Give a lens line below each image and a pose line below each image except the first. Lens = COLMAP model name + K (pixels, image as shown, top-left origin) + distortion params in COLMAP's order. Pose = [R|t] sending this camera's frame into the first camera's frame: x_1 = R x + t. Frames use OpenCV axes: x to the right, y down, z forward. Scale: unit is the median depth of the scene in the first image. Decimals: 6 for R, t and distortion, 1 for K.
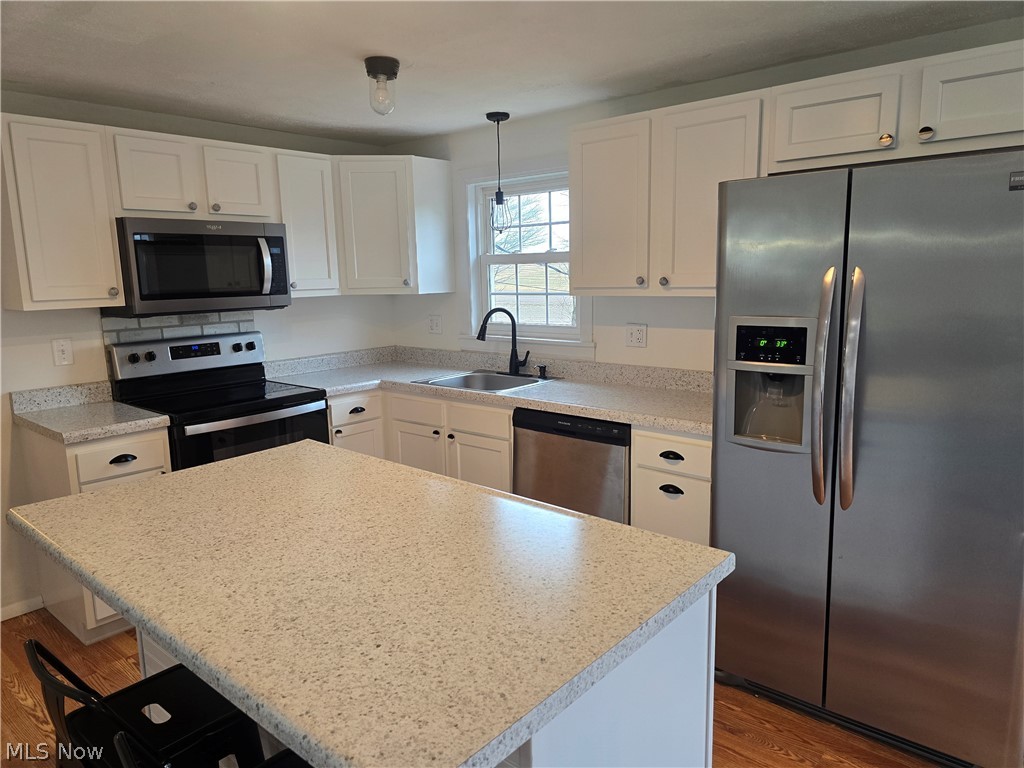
lens RADIAL K [[677.2, 0, 516.3], [0, 677.2, 378.9], [0, 0, 1]] dist [0.085795, -0.090409]
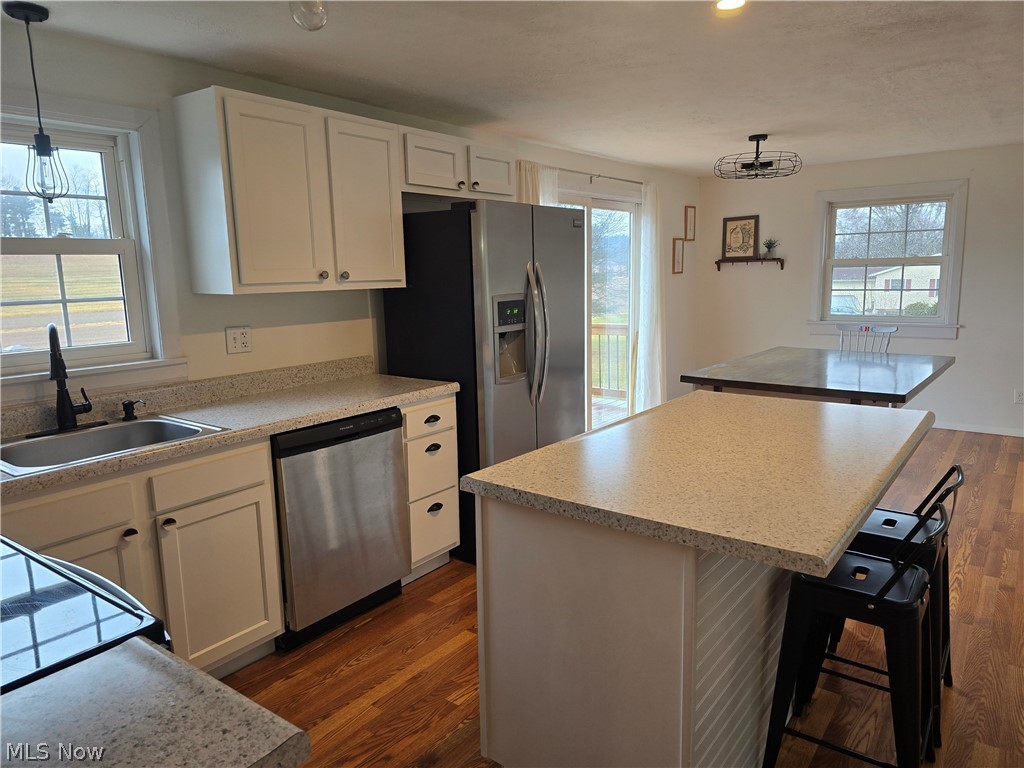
lens RADIAL K [[677.2, 0, 516.3], [0, 677.2, 378.9], [0, 0, 1]] dist [0.085795, -0.090409]
pose [[-0.058394, -0.139527, 0.988495, -0.702337], [0.178767, 0.972718, 0.147861, -0.078382], [-0.982157, 0.185344, -0.031858, 0.653086]]
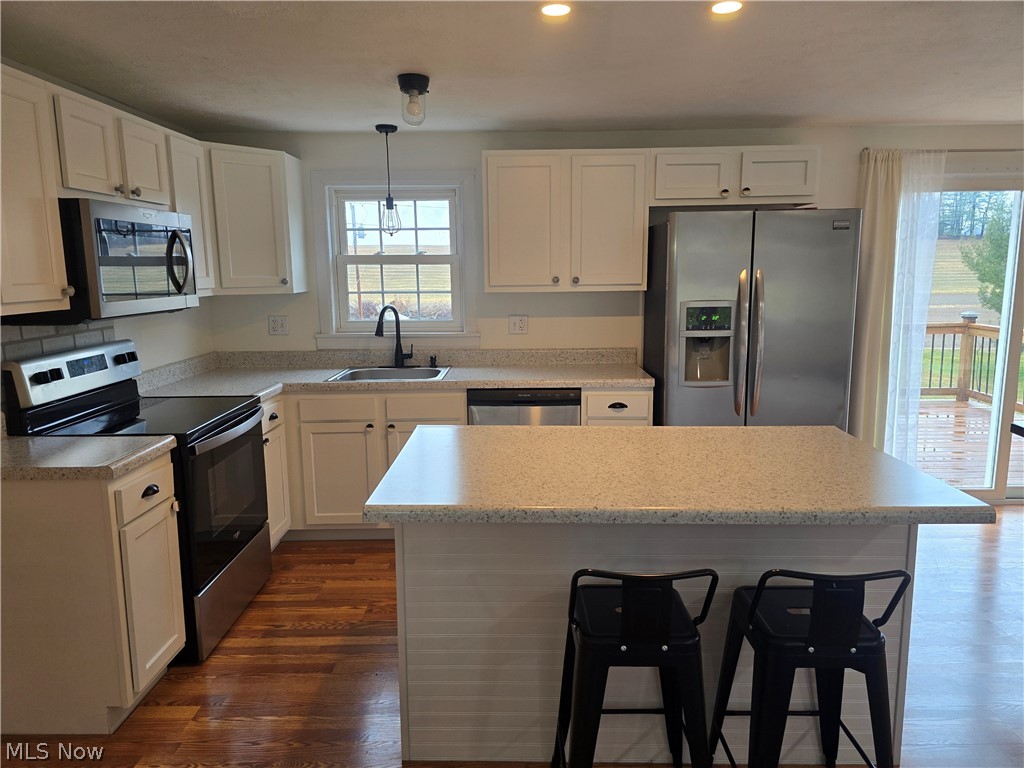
lens RADIAL K [[677.2, 0, 516.3], [0, 677.2, 378.9], [0, 0, 1]] dist [0.085795, -0.090409]
pose [[0.767809, -0.090102, 0.634311, -0.590977], [0.095598, 0.995090, 0.025632, 0.002691], [-0.633506, 0.040959, 0.772653, 0.049821]]
